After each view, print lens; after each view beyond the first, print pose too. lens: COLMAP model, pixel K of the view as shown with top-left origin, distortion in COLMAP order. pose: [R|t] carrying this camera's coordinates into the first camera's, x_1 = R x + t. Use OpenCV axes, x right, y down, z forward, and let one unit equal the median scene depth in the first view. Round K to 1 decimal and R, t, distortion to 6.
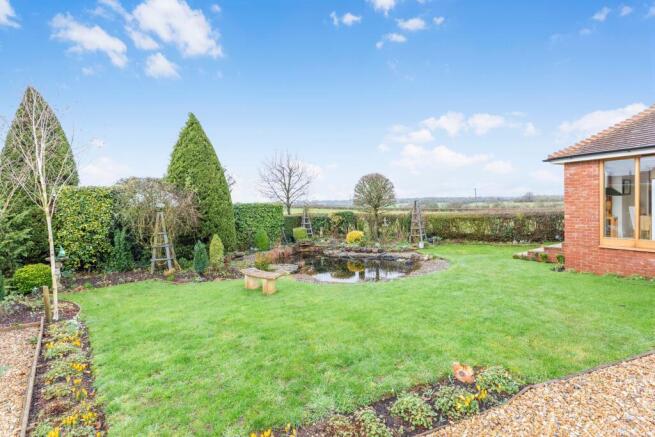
lens RADIAL K [[297.9, 0, 327.5], [0, 297.9, 218.5], [0, 0, 1]] dist [0.000226, -0.000002]
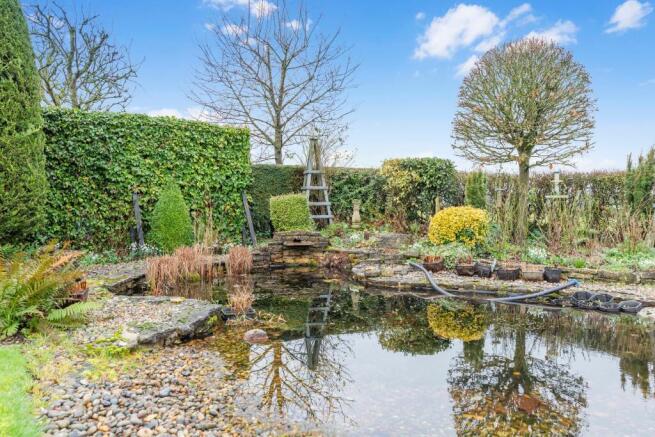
lens RADIAL K [[521.3, 0, 327.5], [0, 521.3, 218.5], [0, 0, 1]] dist [0.002990, 0.001691]
pose [[0.990191, 0.045621, -0.132061, 0.028487], [-0.046786, 0.998889, -0.005729, 0.059550], [0.131653, 0.011851, 0.991225, 0.421730]]
